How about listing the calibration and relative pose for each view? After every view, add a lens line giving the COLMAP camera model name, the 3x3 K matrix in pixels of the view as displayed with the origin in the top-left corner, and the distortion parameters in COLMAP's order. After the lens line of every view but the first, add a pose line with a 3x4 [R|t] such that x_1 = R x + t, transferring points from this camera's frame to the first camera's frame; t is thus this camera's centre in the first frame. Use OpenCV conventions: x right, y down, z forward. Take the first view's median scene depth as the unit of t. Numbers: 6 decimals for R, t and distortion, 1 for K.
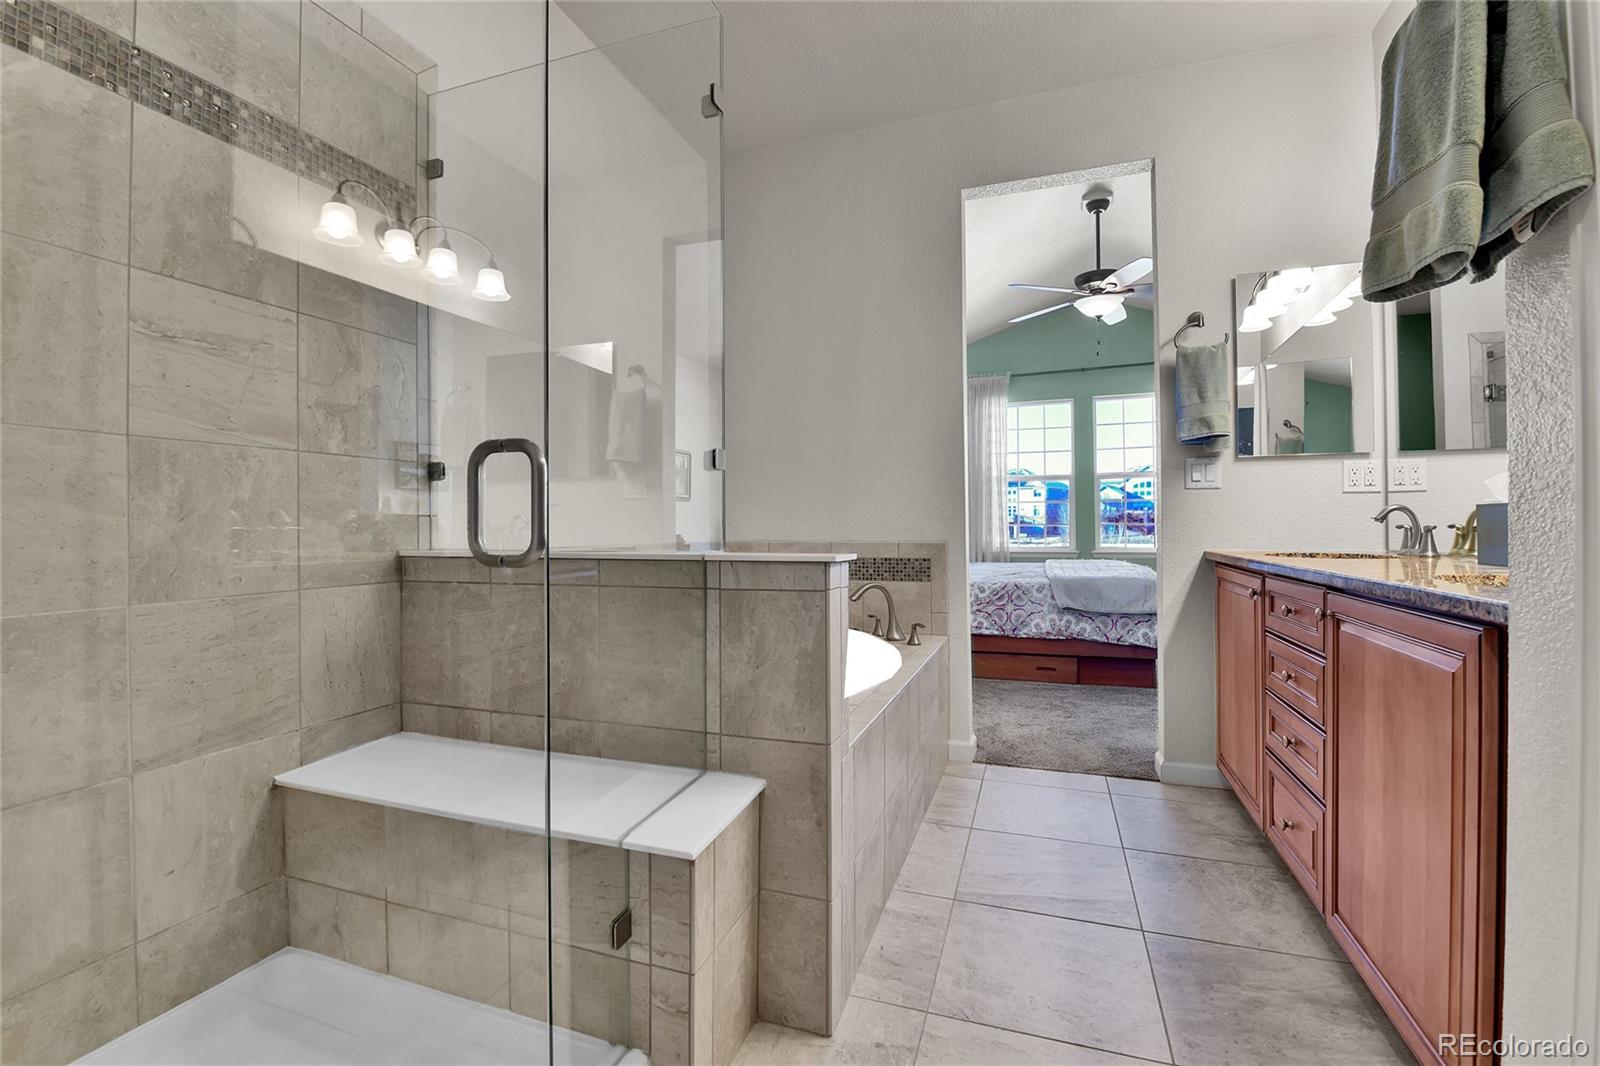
lens RADIAL K [[692.2, 0, 795.7], [0, 692.2, 523.3], [0, 0, 1]] dist [-0.007052, -0.007478]
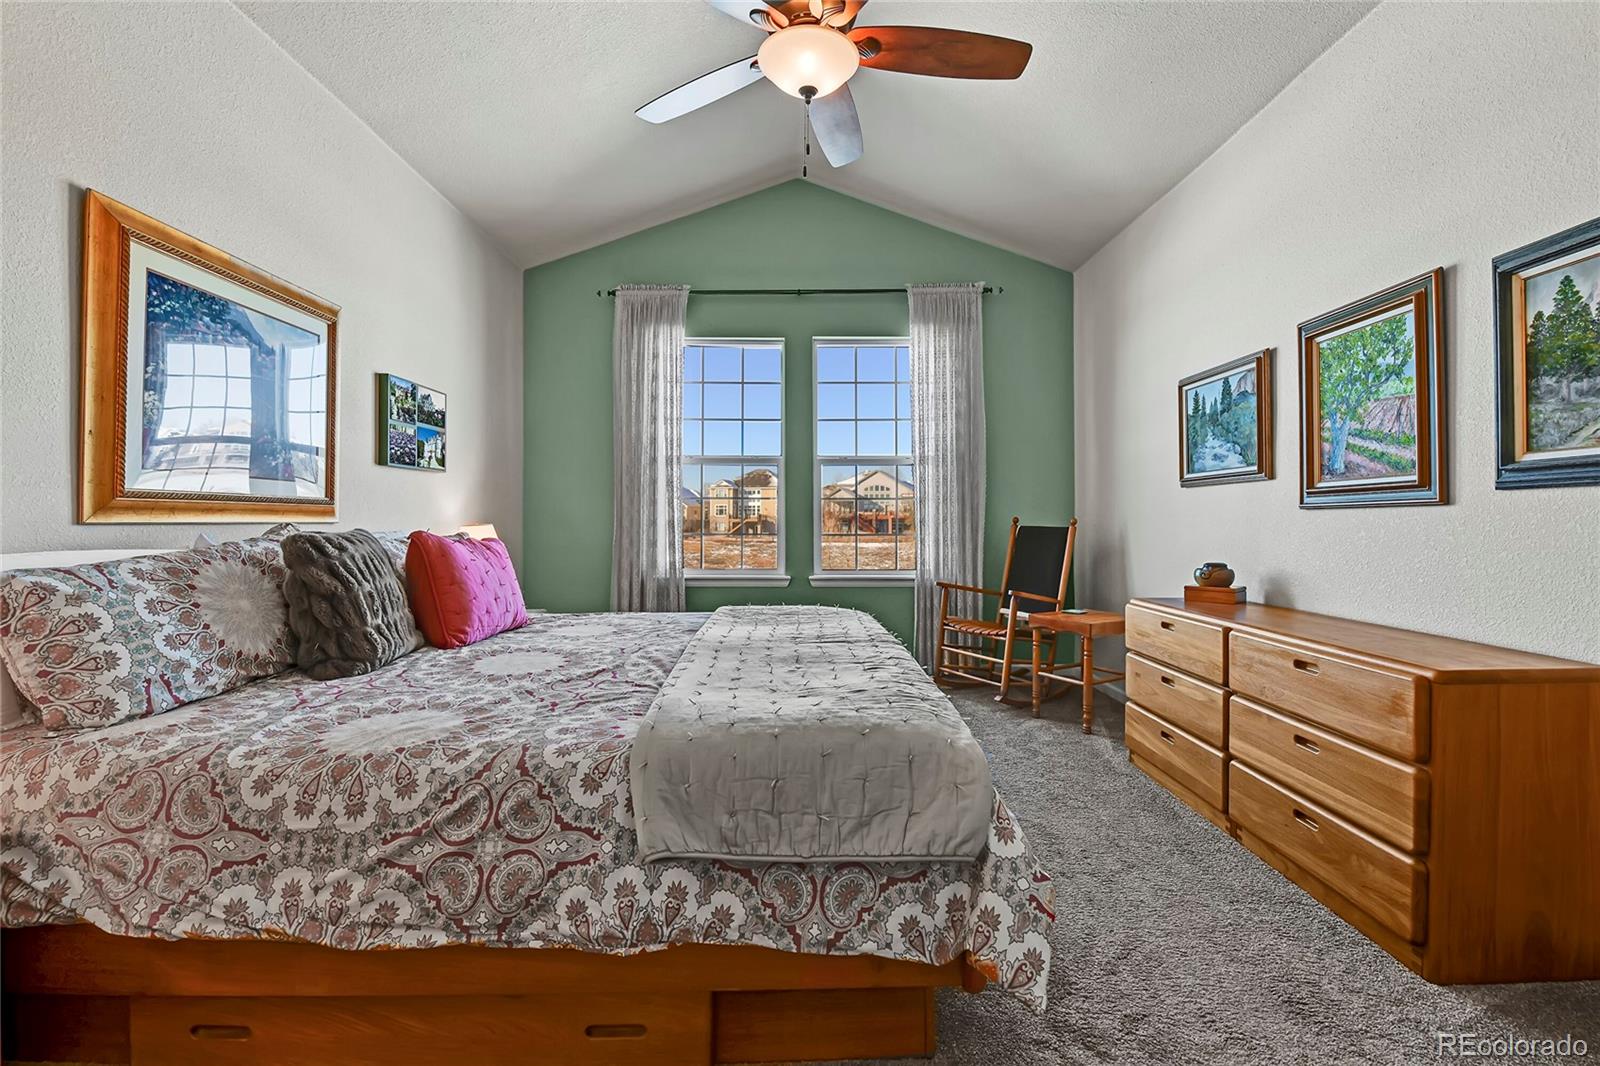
lens RADIAL K [[692.2, 0, 799.3], [0, 692.2, 524.2], [0, 0, 1]] dist [-0.007052, -0.007478]
pose [[0.935336, 0.008440, 0.353660, 0.333150], [-0.009708, 0.999951, 0.001811, -0.016646], [-0.353628, -0.005127, 0.935372, 0.695712]]
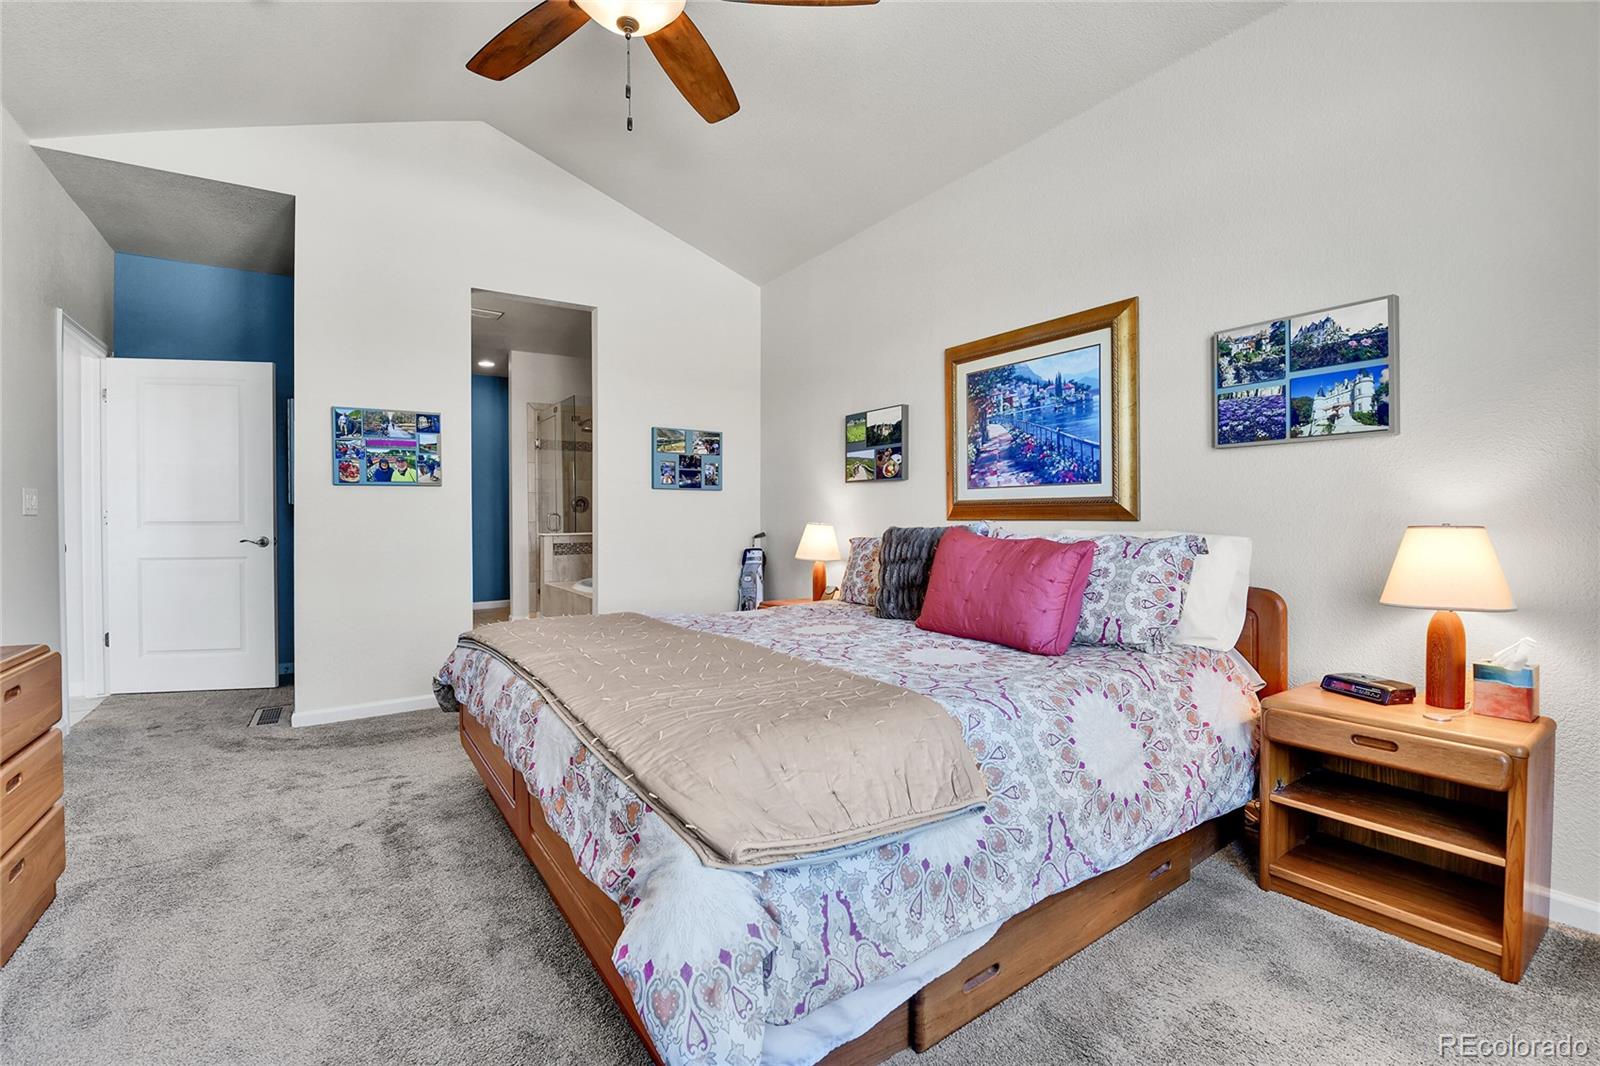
lens RADIAL K [[692.2, 0, 795.7], [0, 692.2, 521.1], [0, 0, 1]] dist [-0.007052, -0.007478]
pose [[-0.588592, 0.020078, -0.808181, 0.861195], [0.012950, 0.999797, 0.015408, -0.025937], [0.808326, -0.001397, -0.588733, 1.593288]]
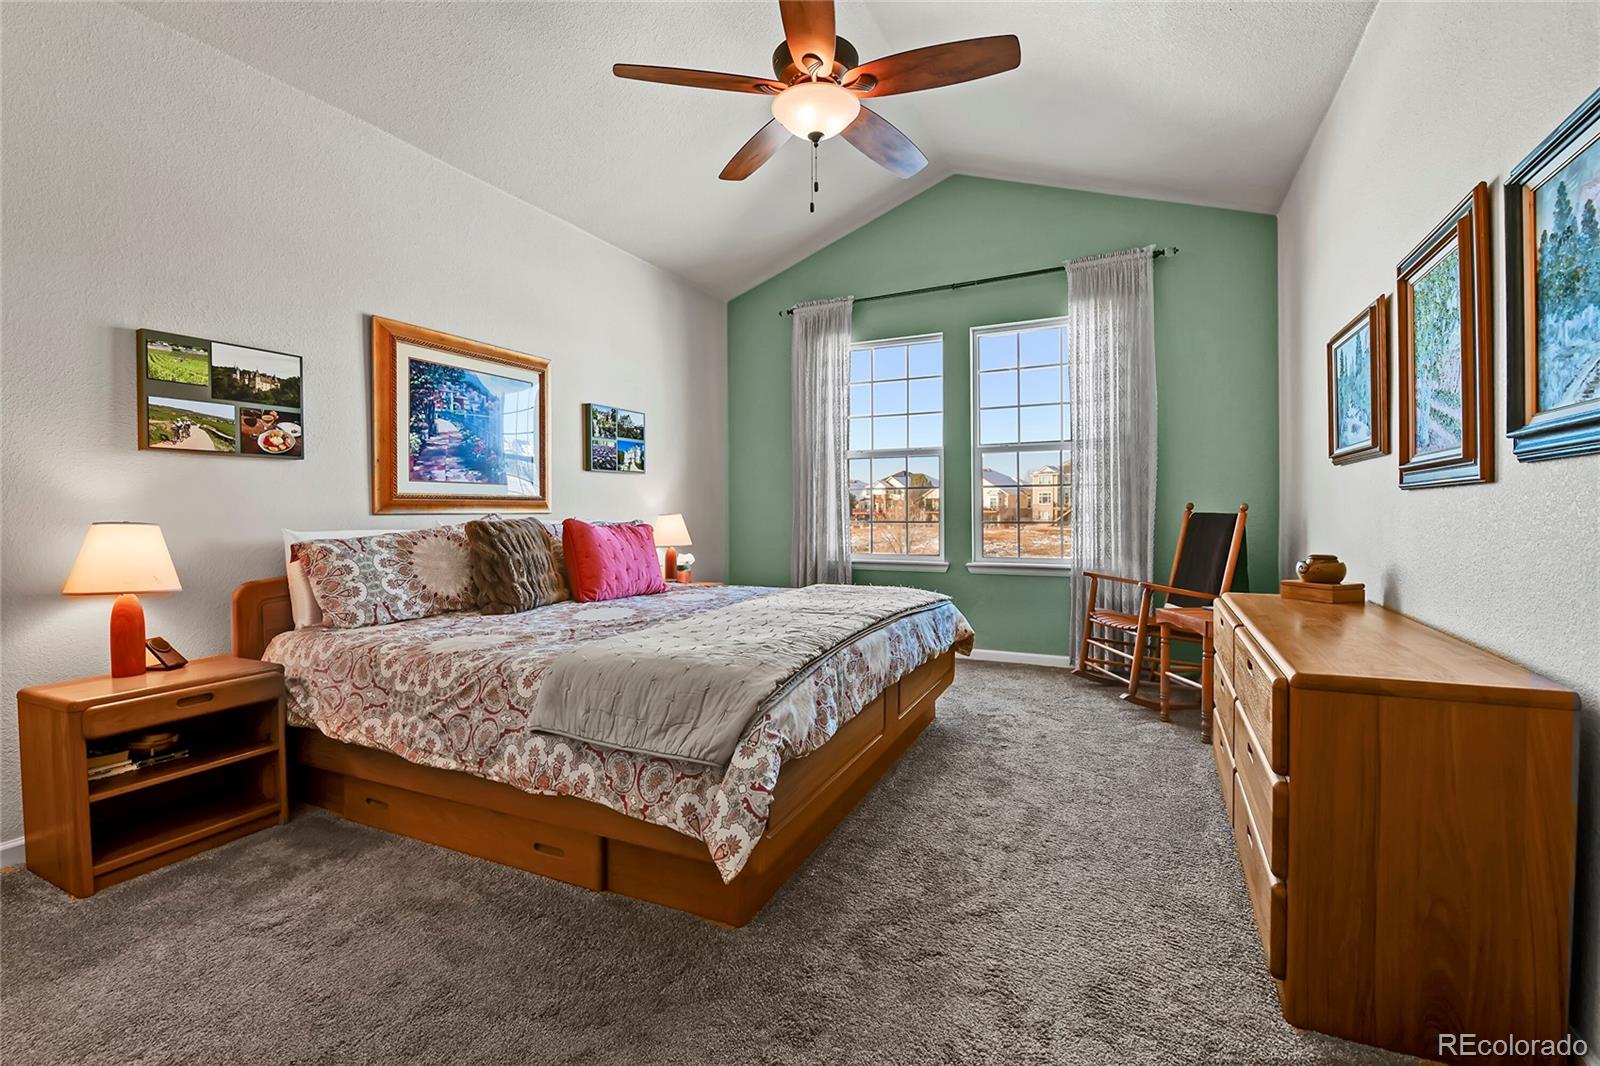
lens RADIAL K [[692.2, 0, 801.7], [0, 692.2, 524.8], [0, 0, 1]] dist [-0.007052, -0.007478]
pose [[0.995201, 0.004241, -0.097763, 0.584292], [-0.002153, 0.999768, 0.021446, -0.017747], [0.097831, -0.021133, 0.994979, 0.568733]]
